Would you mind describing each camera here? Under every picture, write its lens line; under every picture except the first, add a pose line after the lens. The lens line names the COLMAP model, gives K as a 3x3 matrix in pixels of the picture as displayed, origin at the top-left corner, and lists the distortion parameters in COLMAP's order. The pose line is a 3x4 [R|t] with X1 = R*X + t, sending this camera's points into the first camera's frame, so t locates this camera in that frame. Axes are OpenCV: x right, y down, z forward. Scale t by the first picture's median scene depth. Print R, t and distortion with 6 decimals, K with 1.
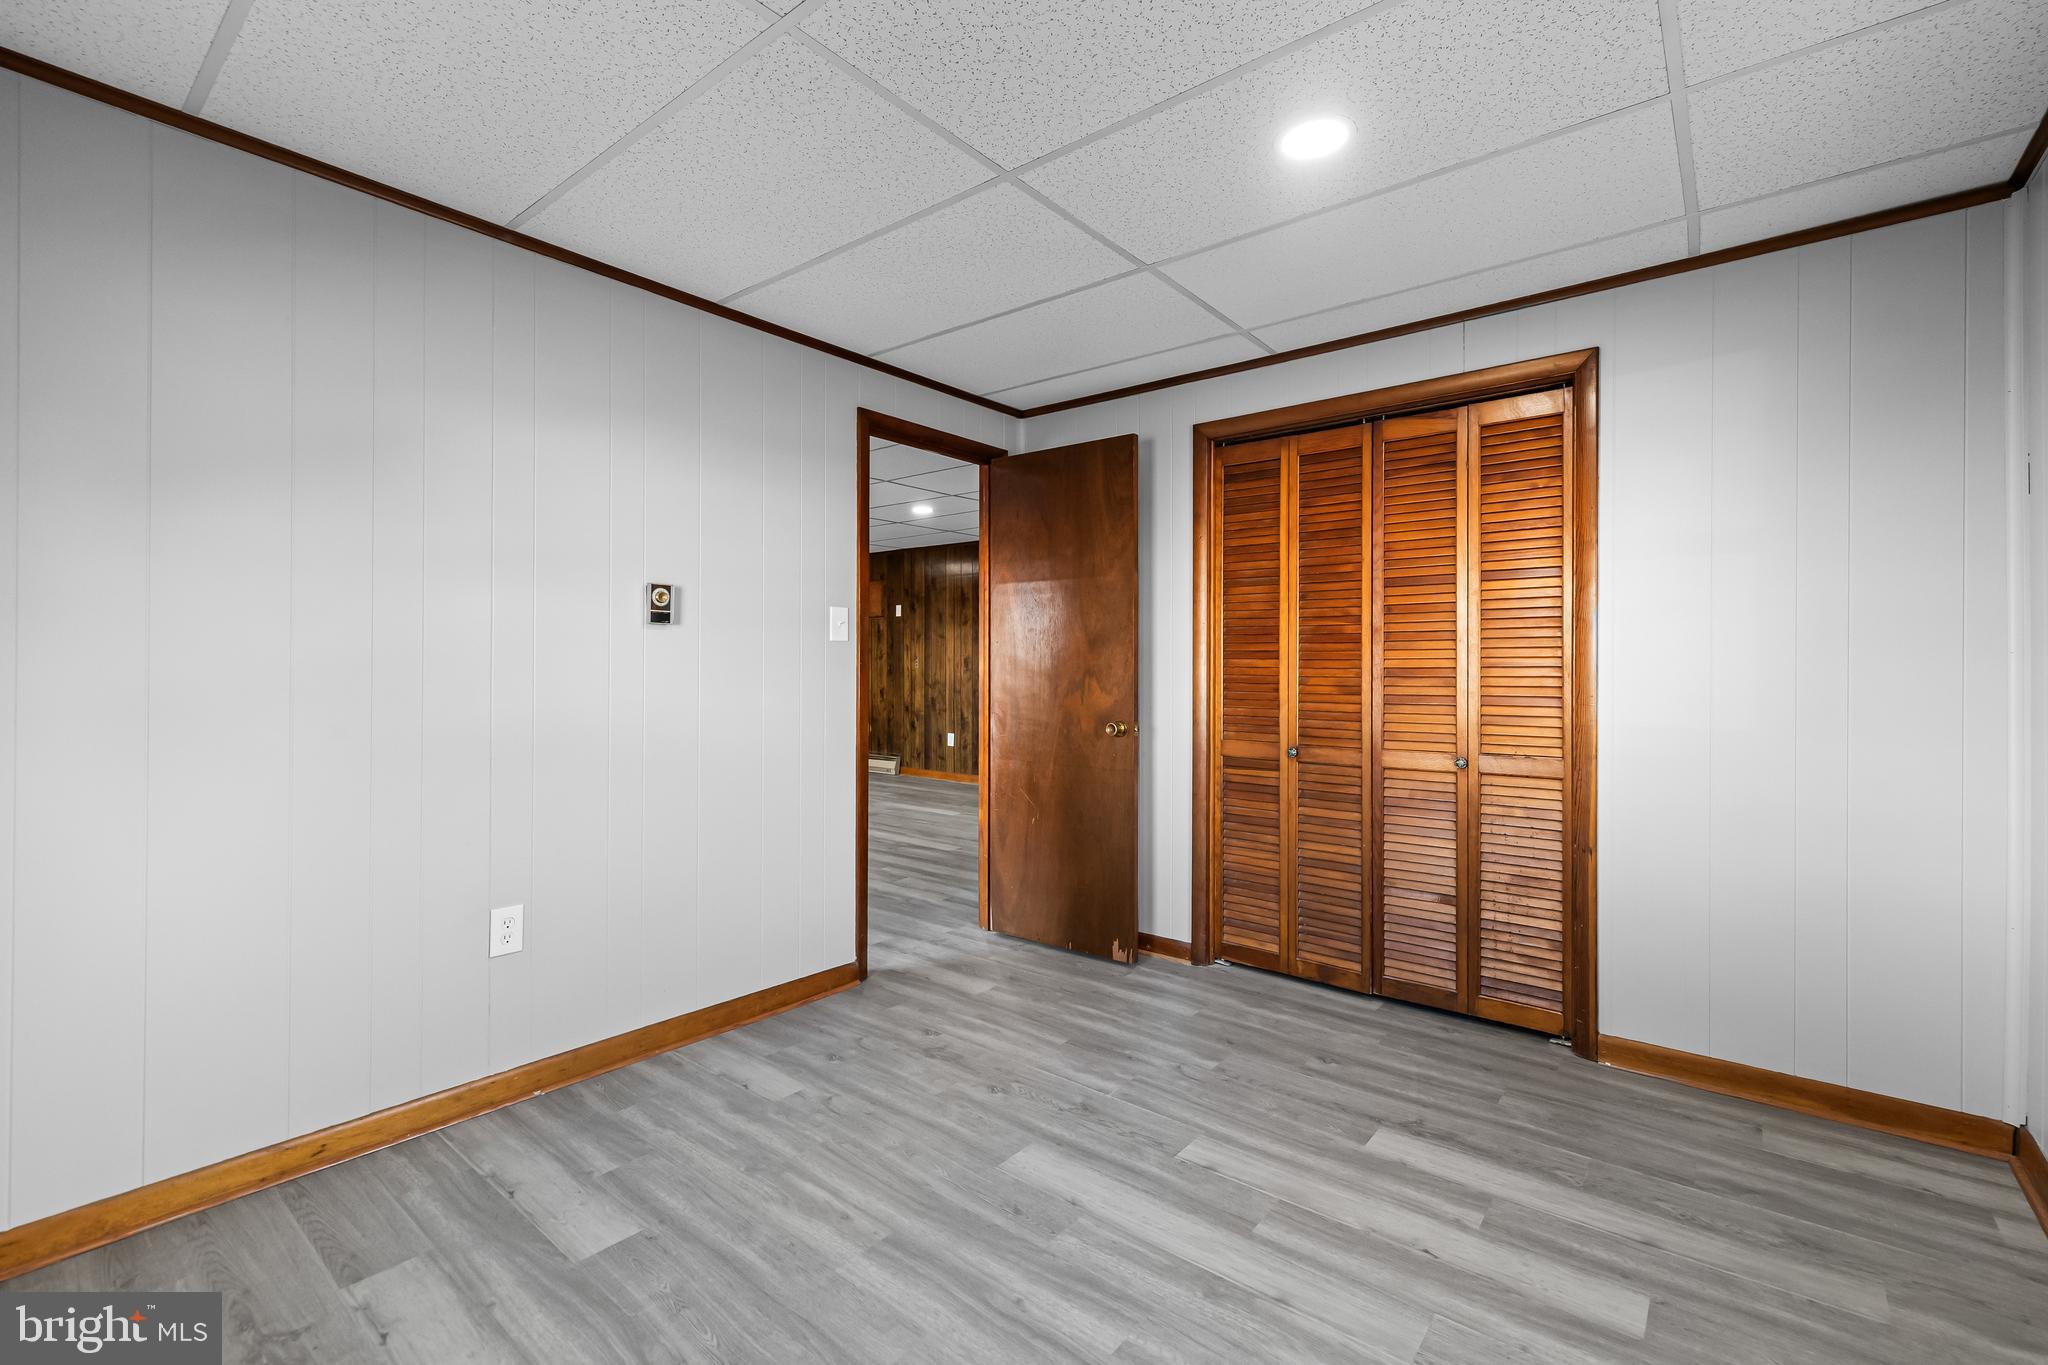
lens RADIAL K [[872.0, 0, 1028.4], [0, 872.0, 672.9], [0, 0, 1]] dist [0.002882, -0.000520]
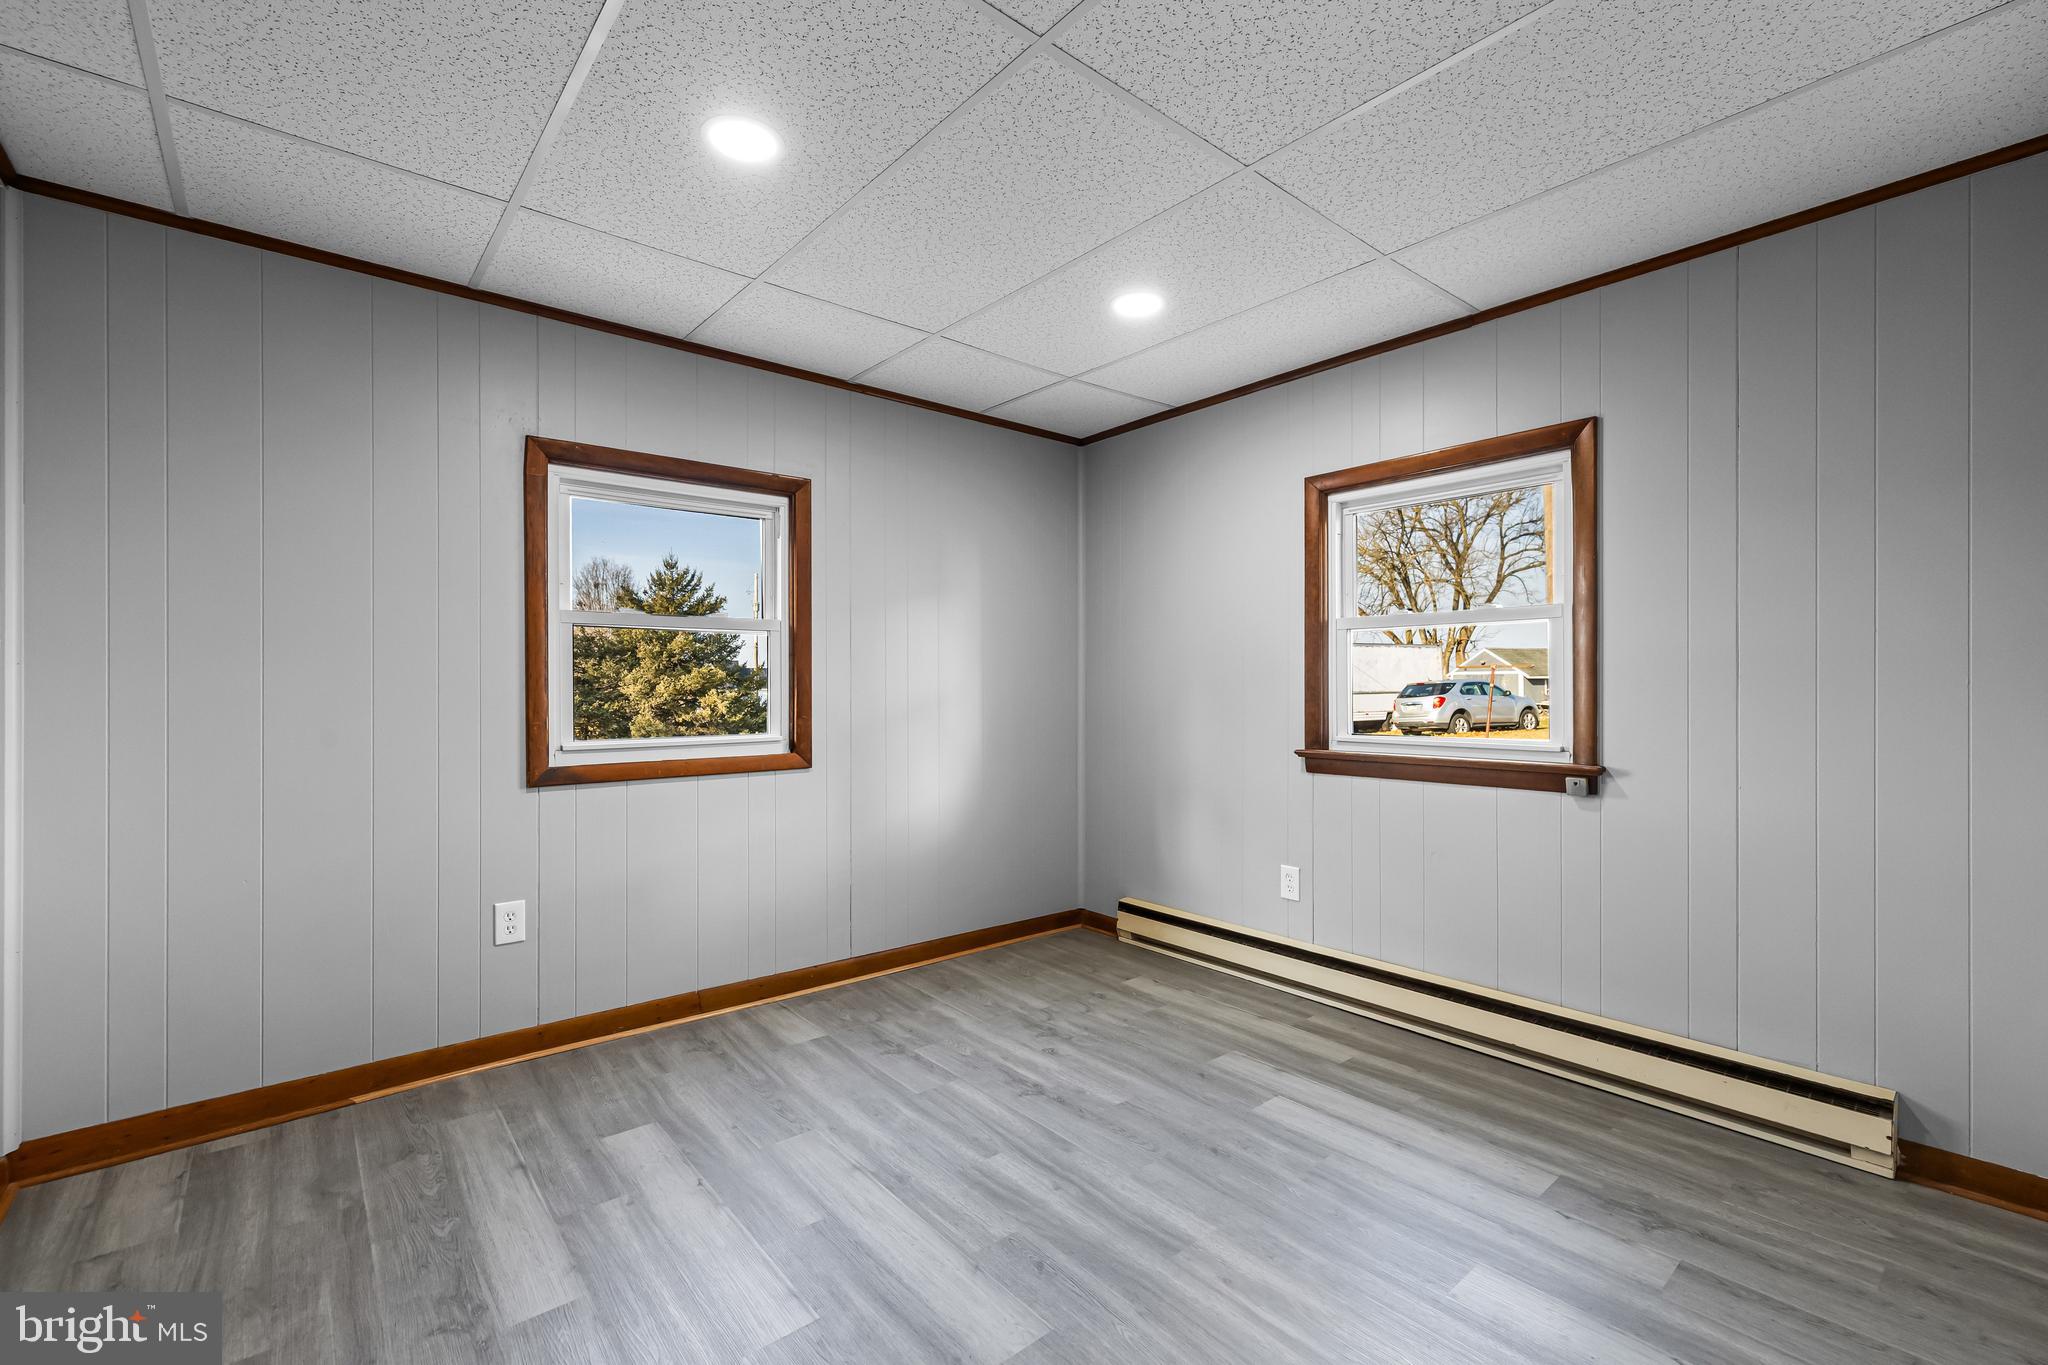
lens RADIAL K [[872.0, 0, 1025.4], [0, 872.0, 681.1], [0, 0, 1]] dist [0.002882, -0.000520]
pose [[-0.982445, -0.000098, 0.186554, -0.174538], [0.001059, 0.999981, 0.006099, -0.008843], [-0.186551, 0.006189, -0.982426, 1.956107]]
